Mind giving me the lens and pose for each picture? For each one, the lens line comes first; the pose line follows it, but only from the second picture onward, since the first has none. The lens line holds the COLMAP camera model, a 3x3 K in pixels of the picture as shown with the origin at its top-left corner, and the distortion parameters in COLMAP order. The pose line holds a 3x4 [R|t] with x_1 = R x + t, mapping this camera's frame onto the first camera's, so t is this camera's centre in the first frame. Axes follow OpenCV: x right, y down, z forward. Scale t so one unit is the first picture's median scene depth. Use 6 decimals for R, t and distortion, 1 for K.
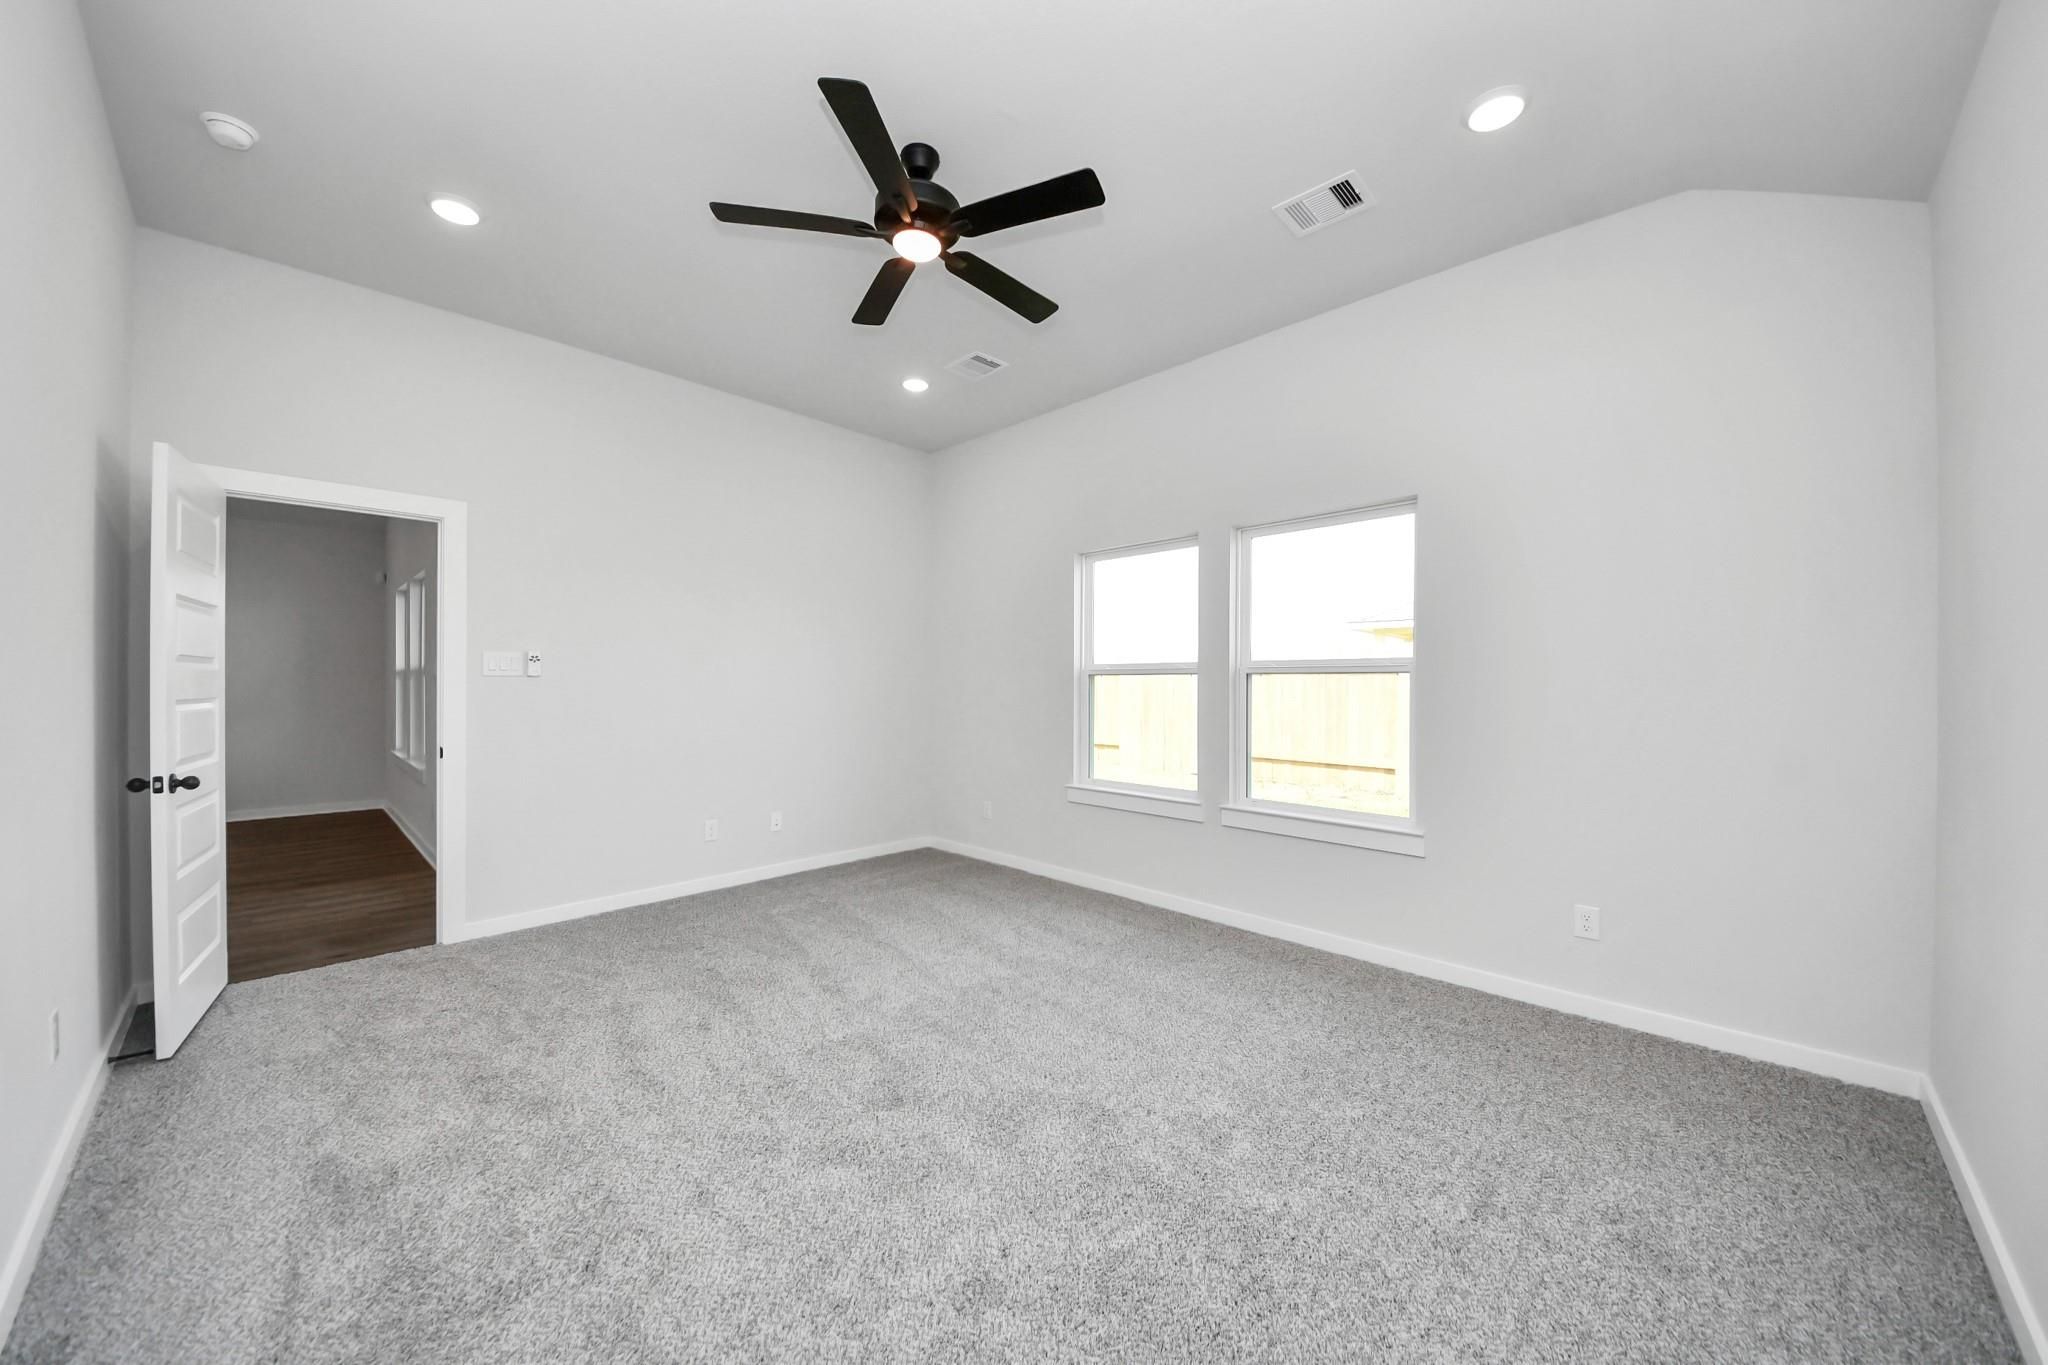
lens RADIAL K [[738.5, 0, 1021.8], [0, 738.5, 696.1], [0, 0, 1]] dist [0.002150, -0.000299]
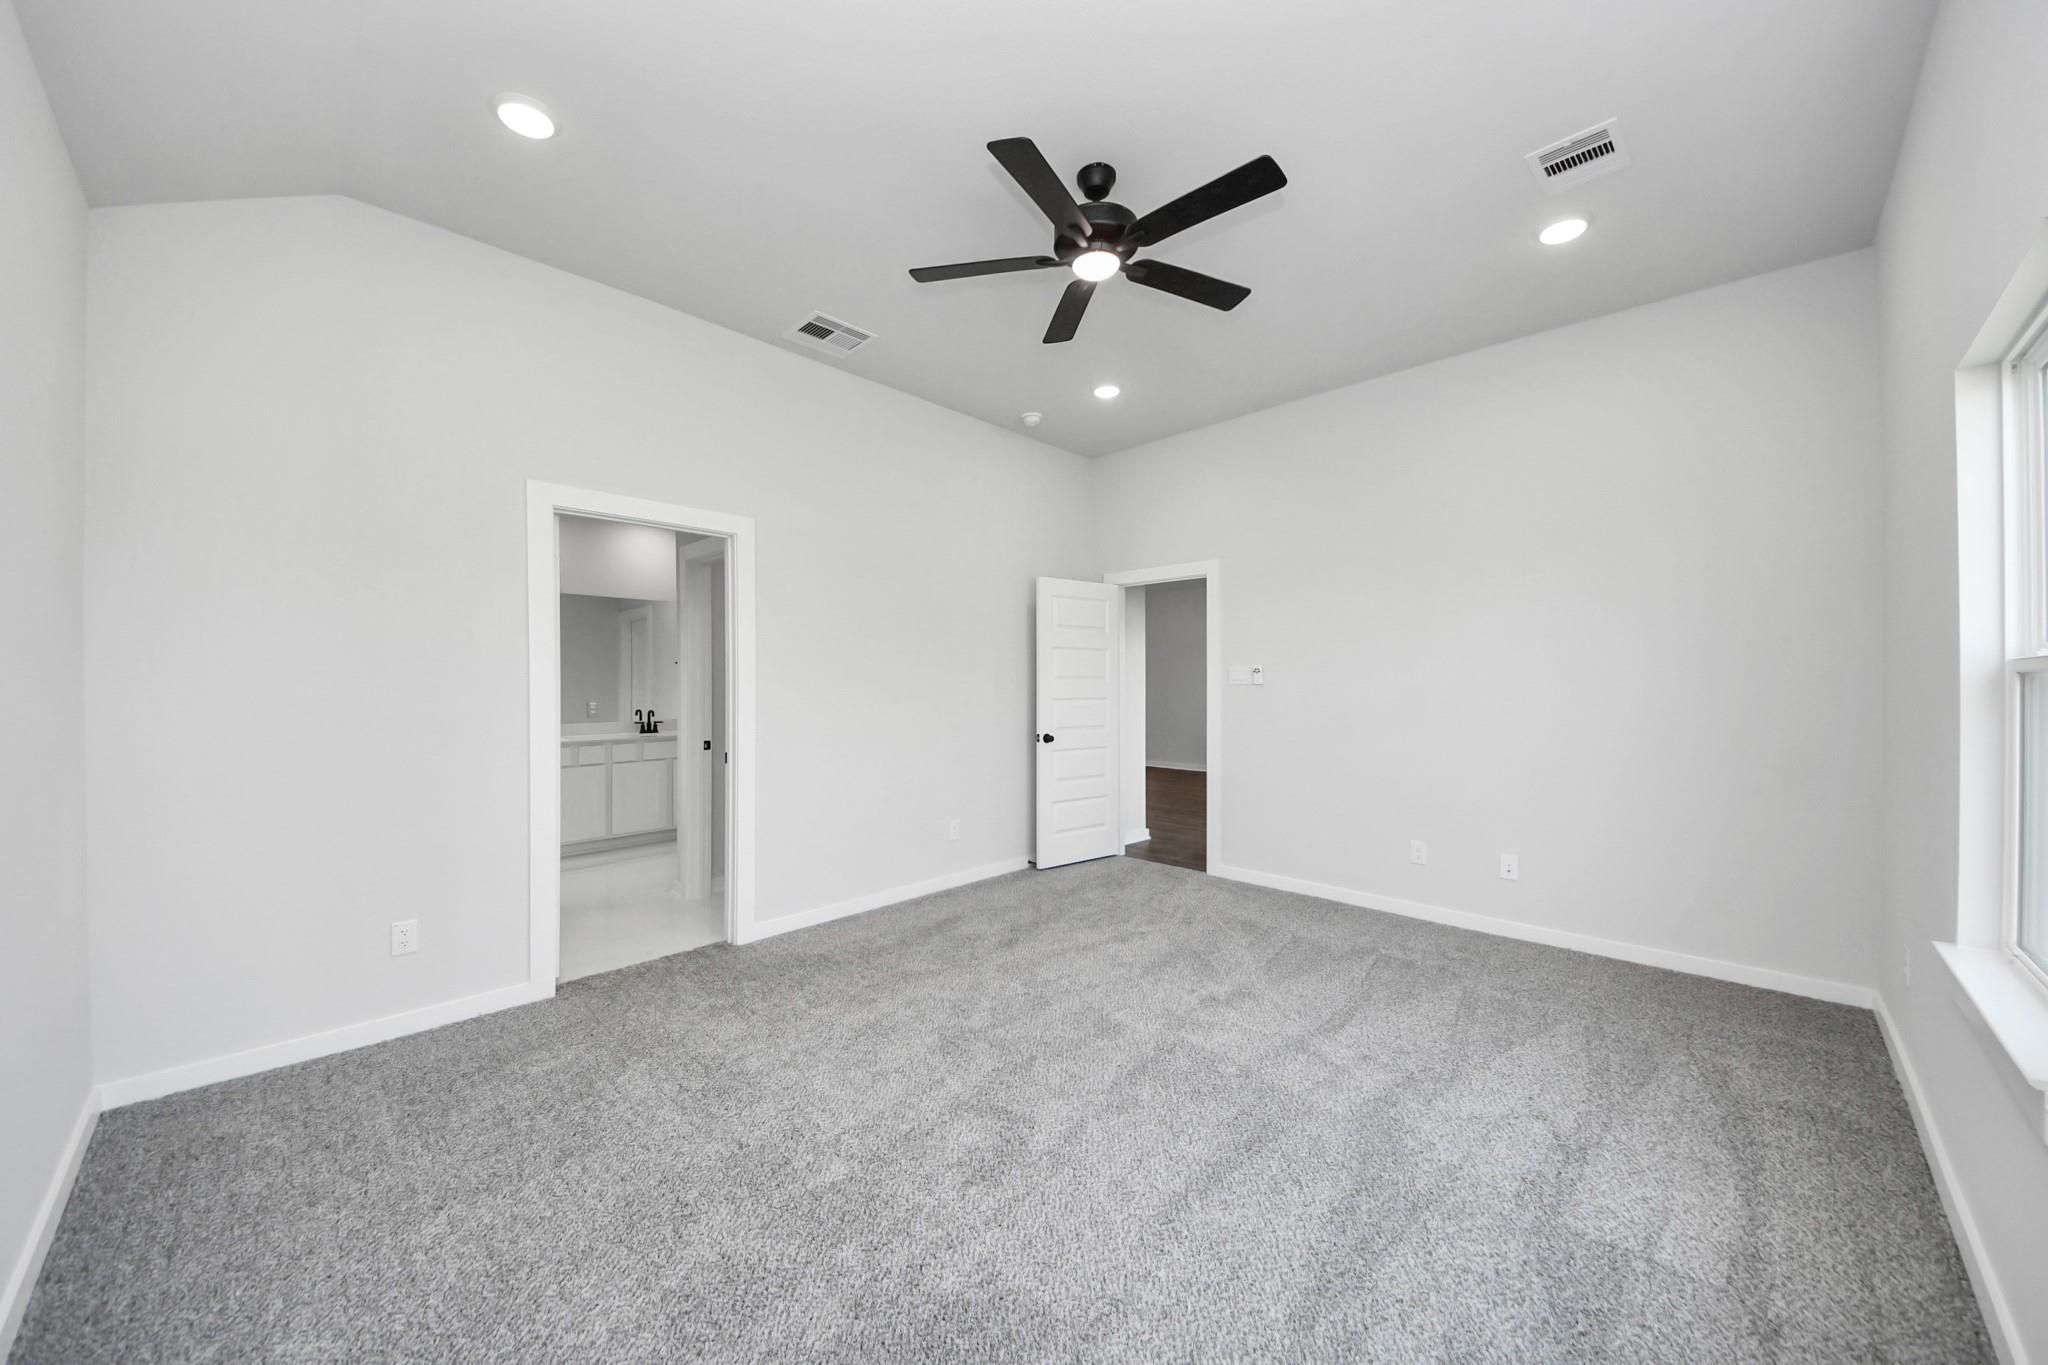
lens RADIAL K [[738.5, 0, 1021.8], [0, 738.5, 696.1], [0, 0, 1]] dist [0.002150, -0.000299]
pose [[-0.016498, 0.009612, -0.999818, 0.840752], [-0.020389, 0.999743, 0.009947, -0.016734], [0.999656, 0.020550, -0.016298, 0.876159]]
